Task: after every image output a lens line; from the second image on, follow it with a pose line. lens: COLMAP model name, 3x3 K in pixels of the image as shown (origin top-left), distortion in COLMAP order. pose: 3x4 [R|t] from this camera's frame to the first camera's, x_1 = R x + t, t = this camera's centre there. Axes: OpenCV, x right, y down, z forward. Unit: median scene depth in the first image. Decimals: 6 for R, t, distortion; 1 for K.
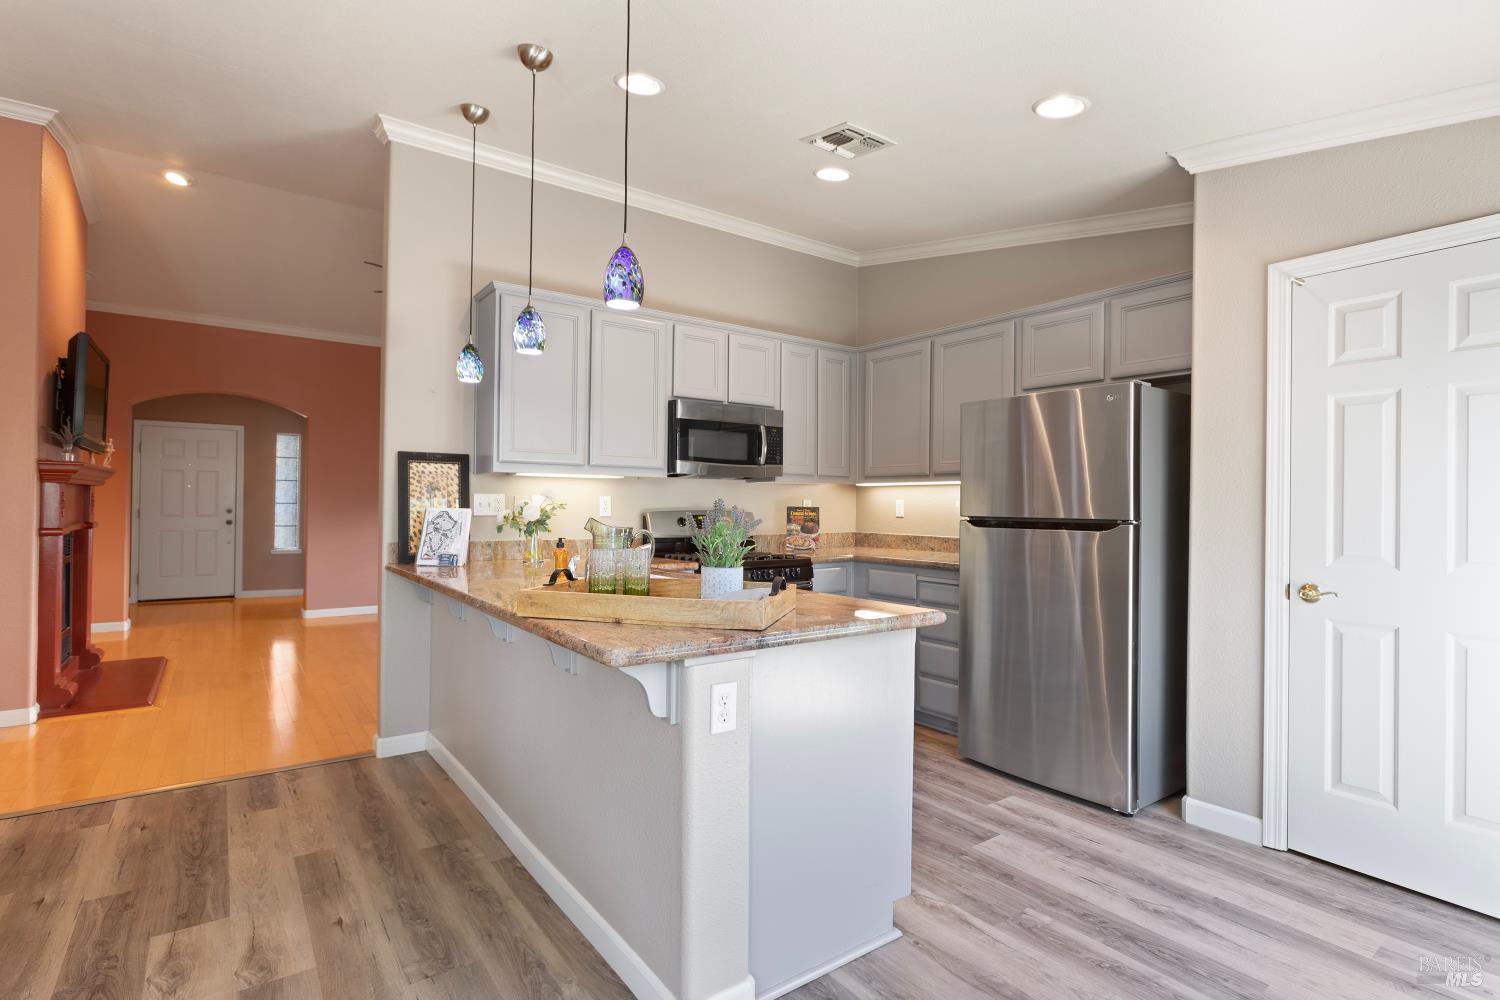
lens RADIAL K [[736.3, 0, 746.7], [0, 736.3, 499.2], [0, 0, 1]] dist [-0.000482, 0.000777]
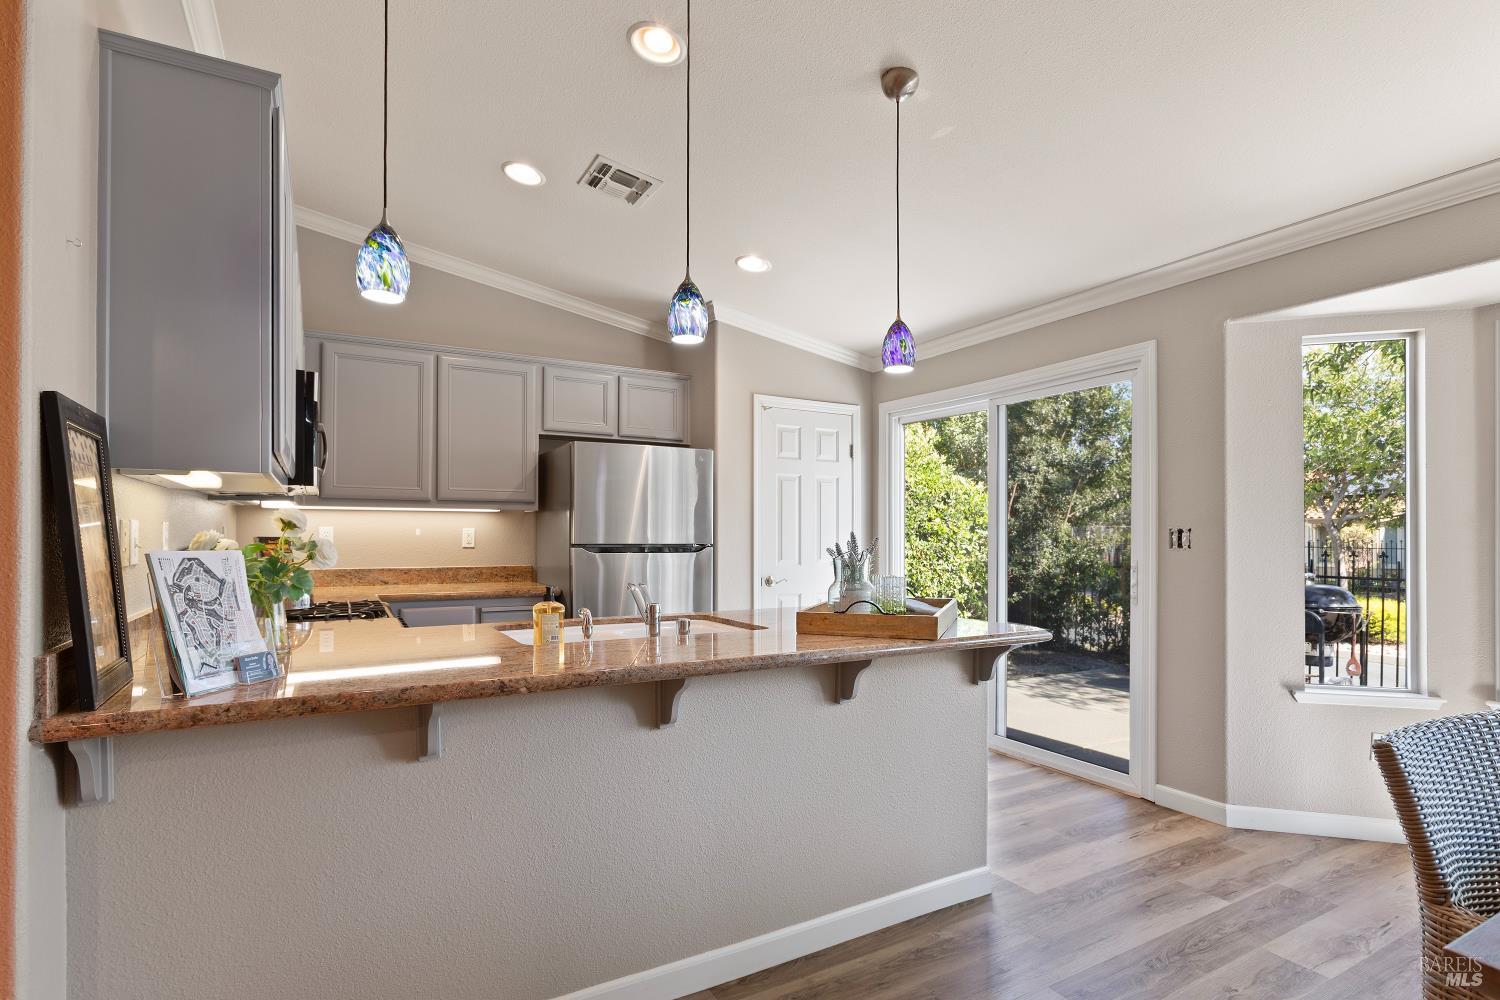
lens RADIAL K [[745.0, 0, 747.8], [0, 745.0, 530.3], [0, 0, 1]] dist [-0.023395, 0.019685]
pose [[0.104233, -0.003069, 0.994548, -0.964001], [-0.009138, 0.999950, 0.004044, -0.004941], [-0.994511, -0.009510, 0.104200, 0.777465]]
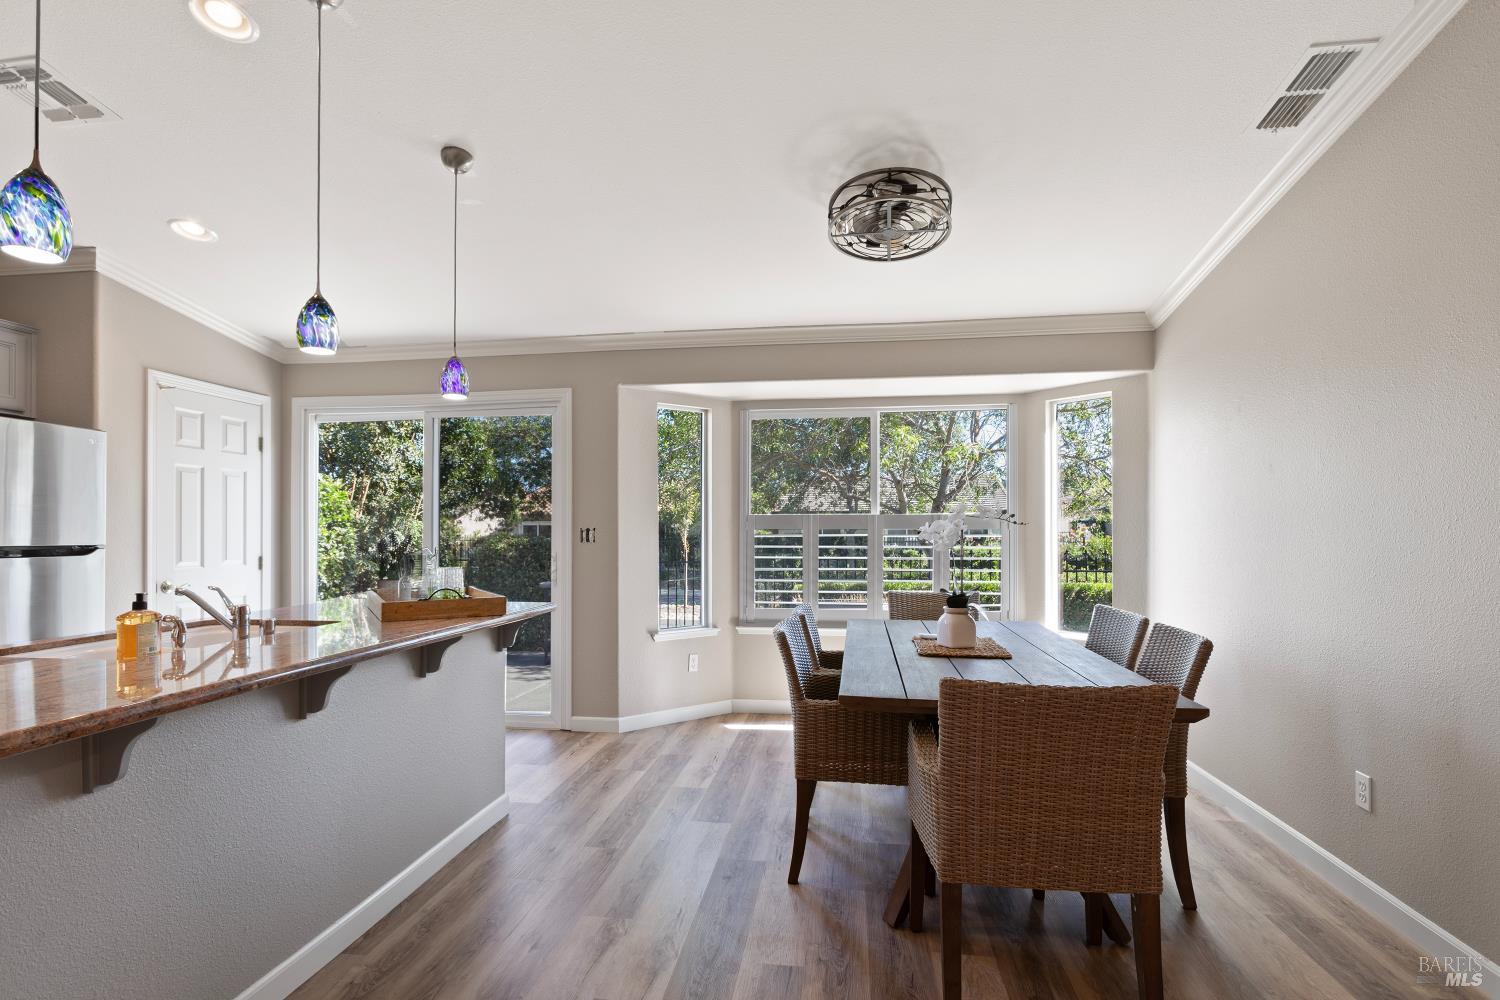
lens RADIAL K [[727.4, 0, 747.8], [0, 727.4, 532.7], [0, 0, 1]] dist [-0.002396, 0.000488]
pose [[-0.721739, -0.009773, 0.692096, -1.087425], [-0.011879, 0.999928, 0.001732, -0.006022], [-0.692064, -0.006972, -0.721803, 1.136182]]
